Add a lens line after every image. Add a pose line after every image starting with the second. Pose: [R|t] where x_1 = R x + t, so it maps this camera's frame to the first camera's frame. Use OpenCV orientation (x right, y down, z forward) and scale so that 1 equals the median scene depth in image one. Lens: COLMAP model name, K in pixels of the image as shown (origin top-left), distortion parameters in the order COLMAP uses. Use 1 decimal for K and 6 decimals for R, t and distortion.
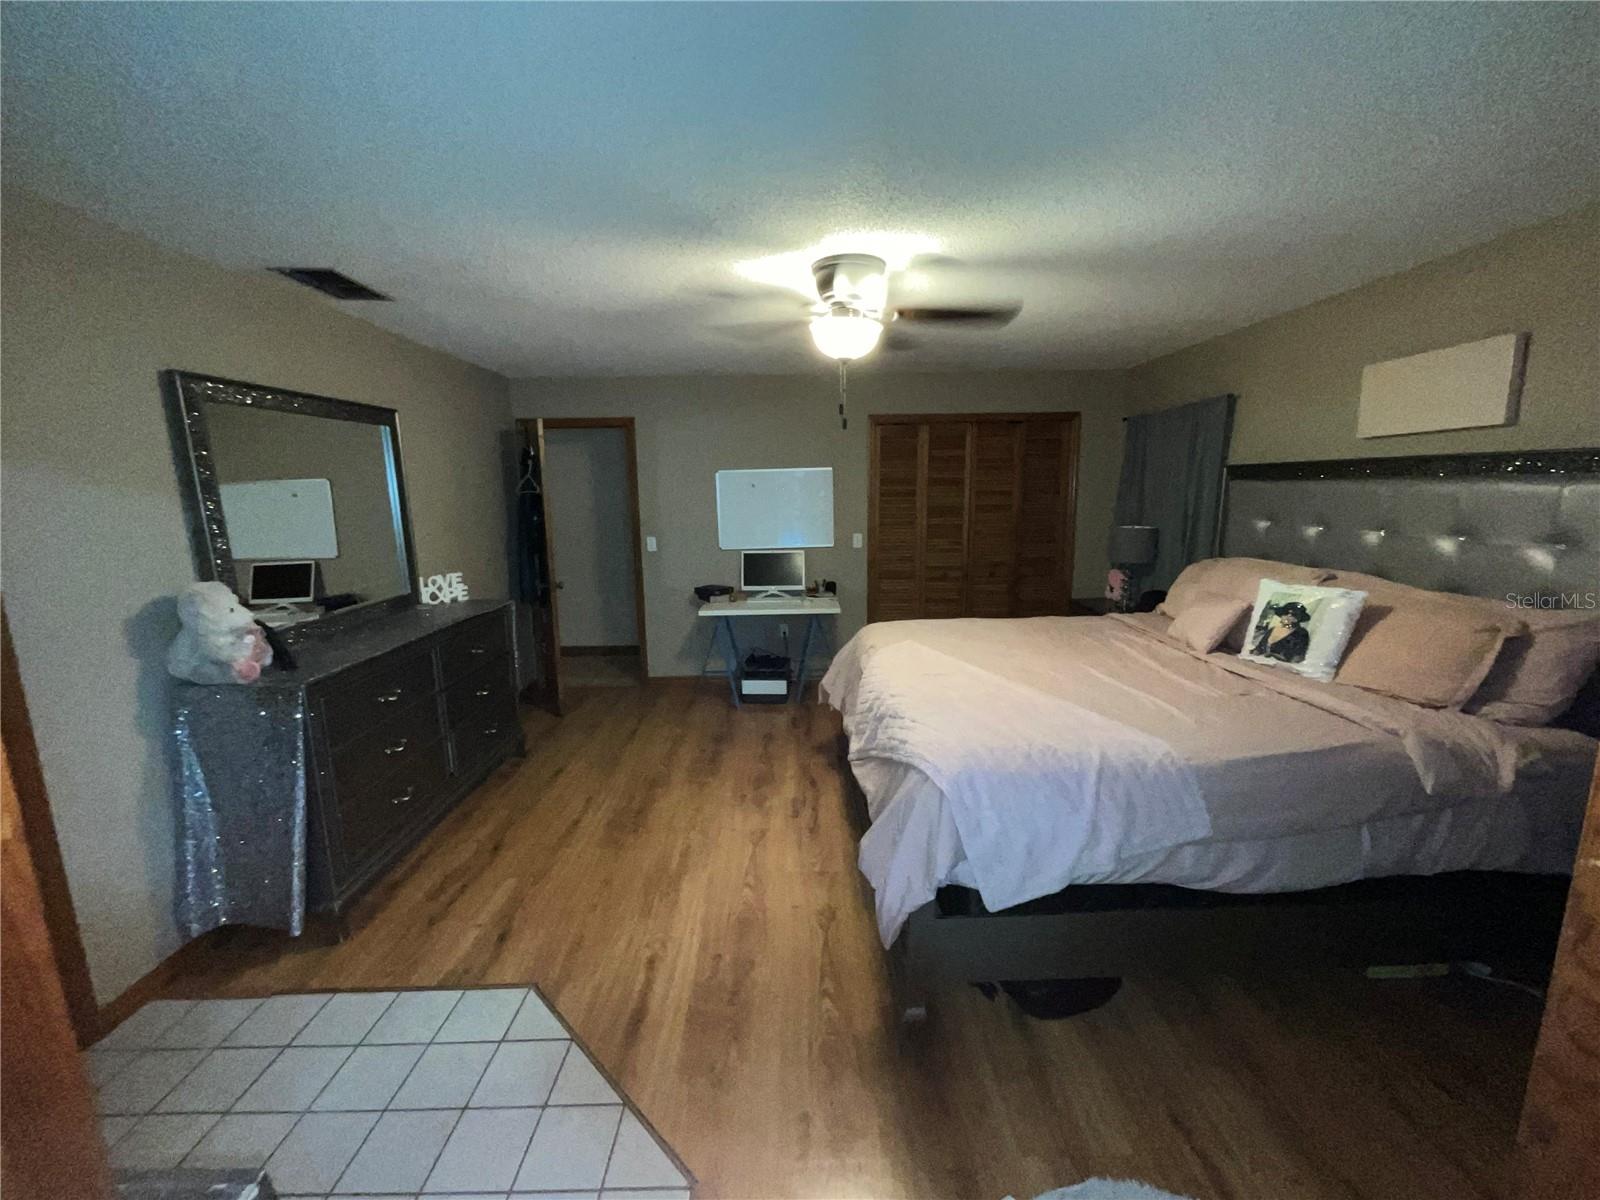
lens RADIAL K [[648.4, 0, 802.1], [0, 648.4, 600.8], [0, 0, 1]] dist [-0.002339, 0.002767]
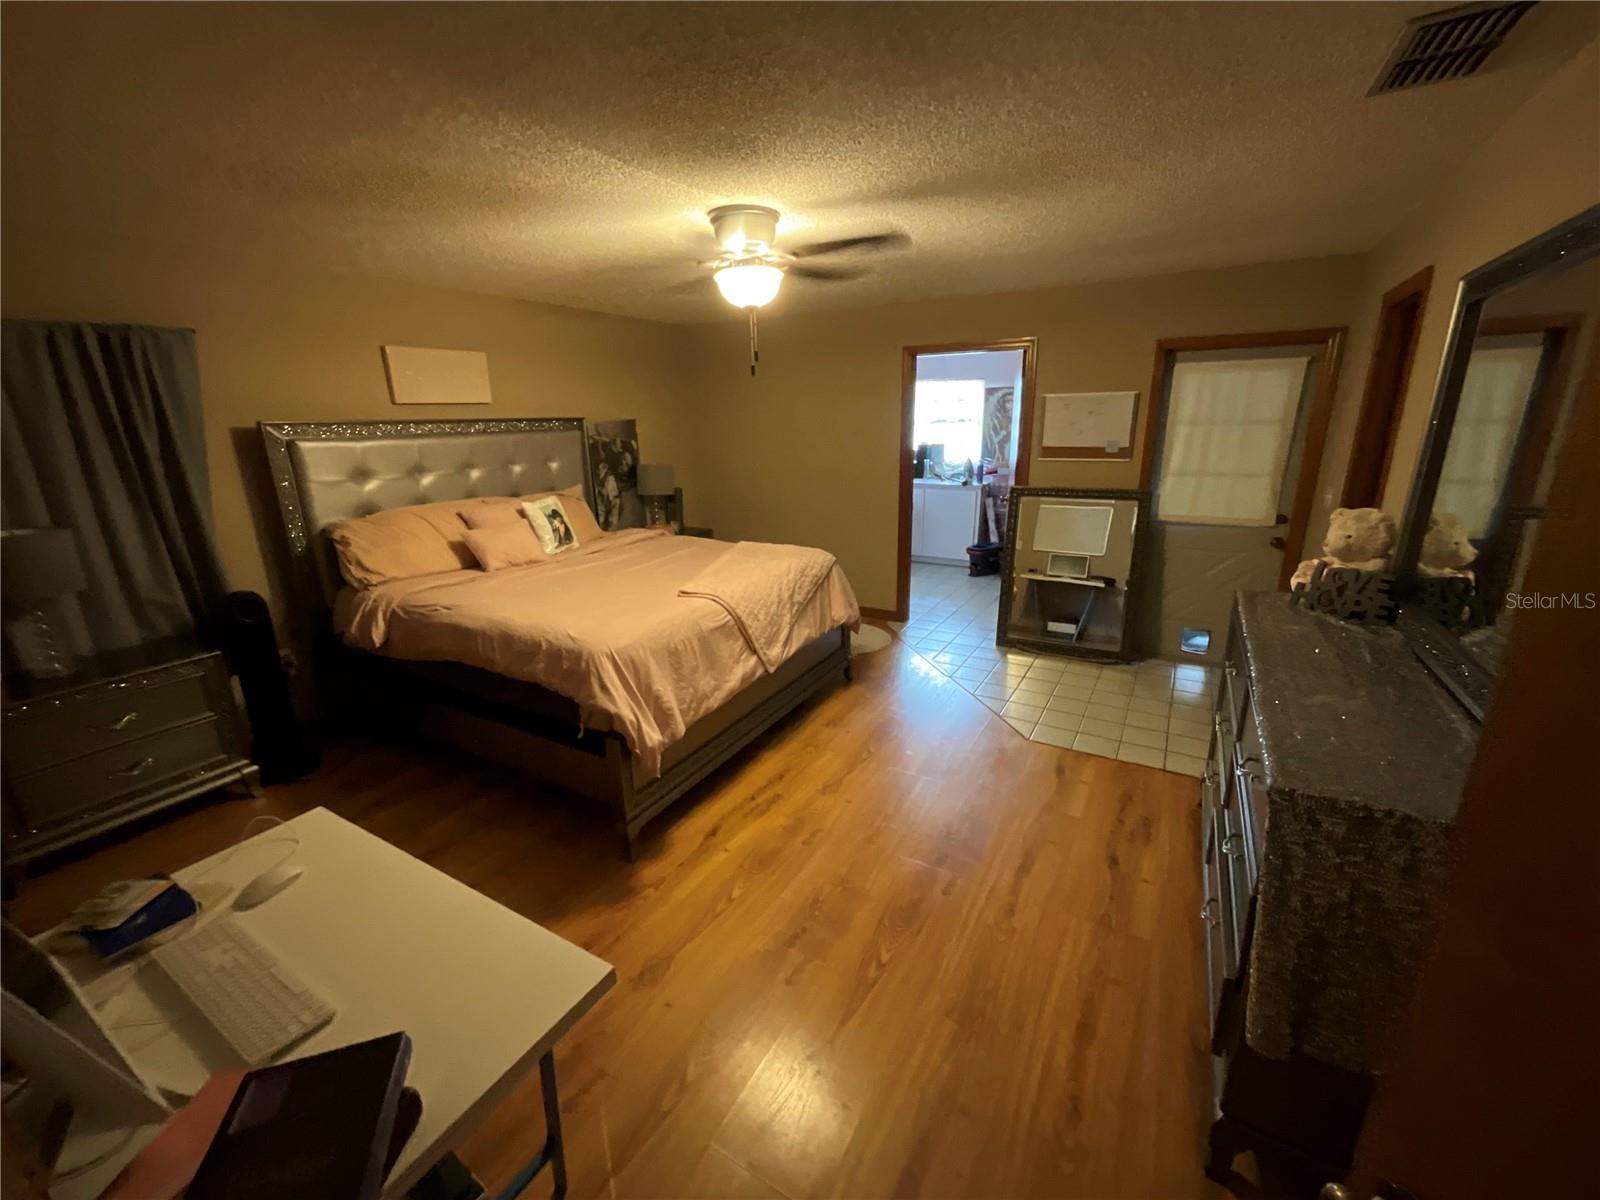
lens RADIAL K [[648.4, 0, 802.1], [0, 648.4, 600.8], [0, 0, 1]] dist [-0.002339, 0.002767]
pose [[-0.856598, -0.111635, 0.503764, -0.591434], [0.121496, 0.905226, 0.407191, -0.363960], [-0.501477, 0.410004, -0.761851, 1.968778]]
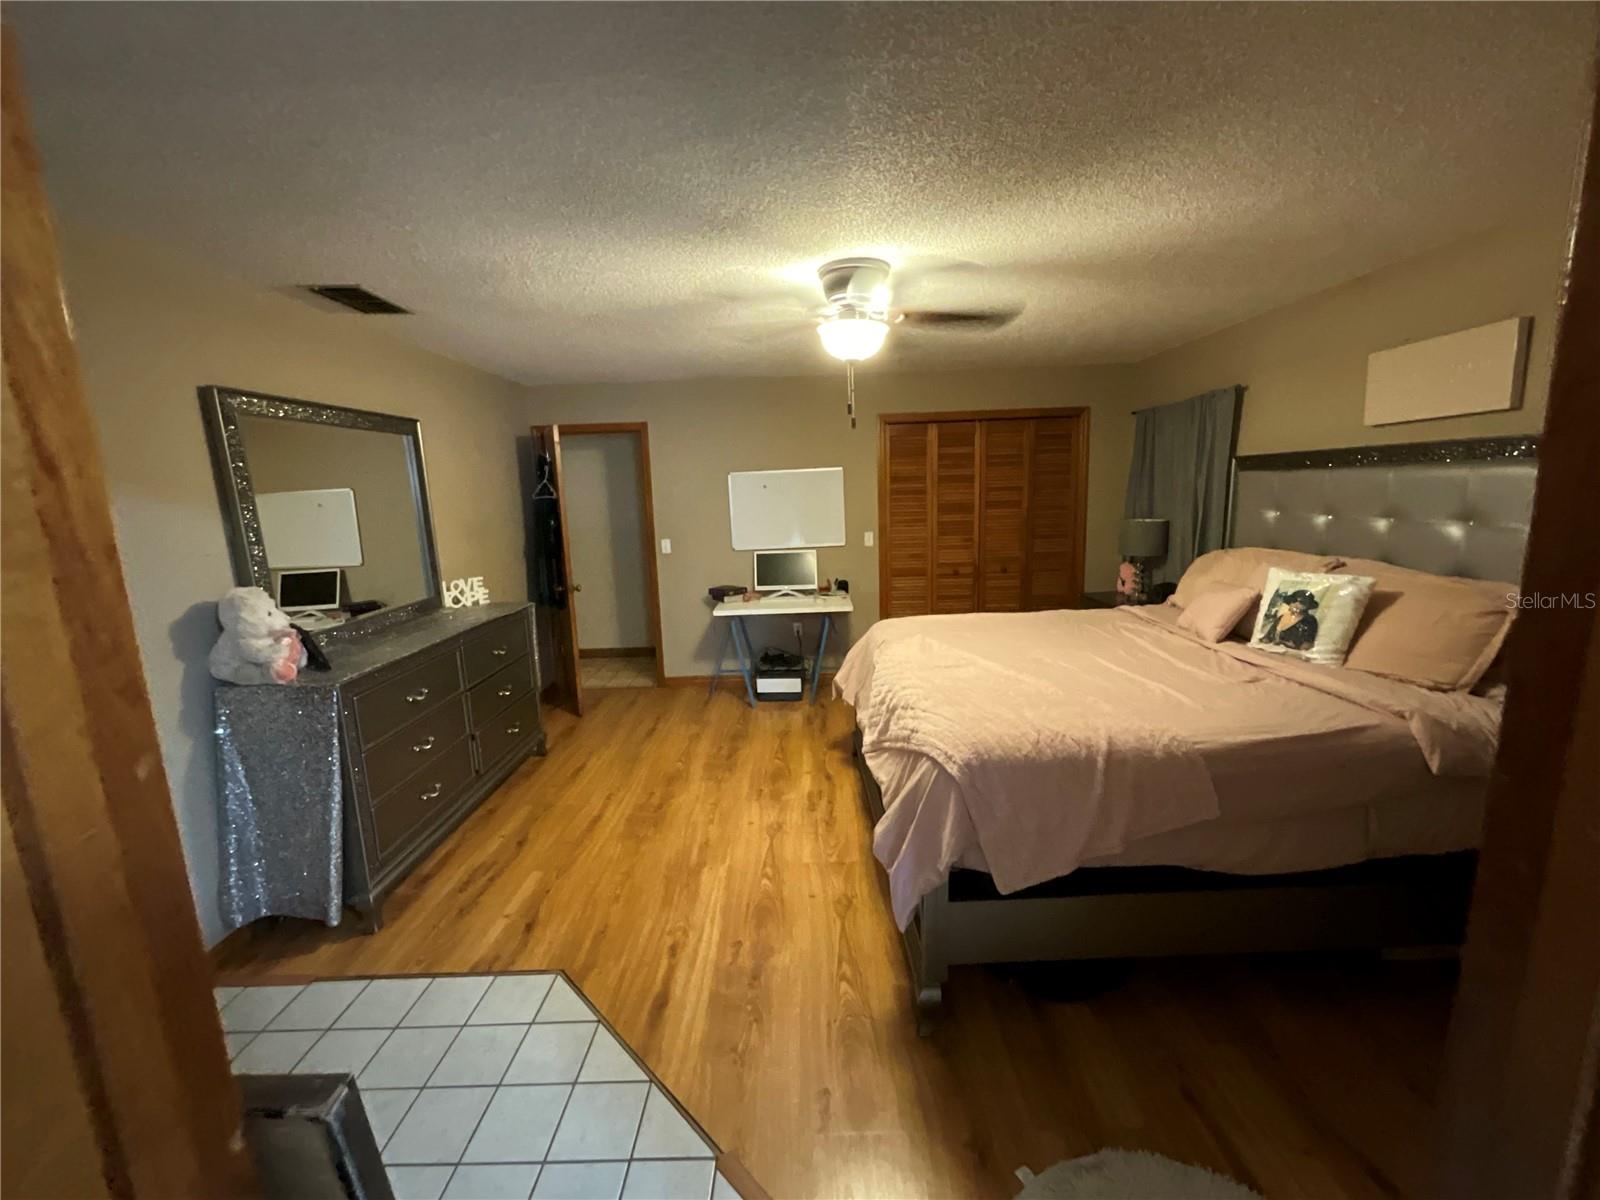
lens RADIAL K [[652.7, 0, 802.1], [0, 652.7, 599.9], [0, 0, 1]] dist [-0.000665, 0.003683]
pose [[0.999648, -0.016828, -0.020512, 0.001972], [0.016717, 0.999845, -0.005570, 0.010423], [0.020603, 0.005225, 0.999774, -0.032457]]
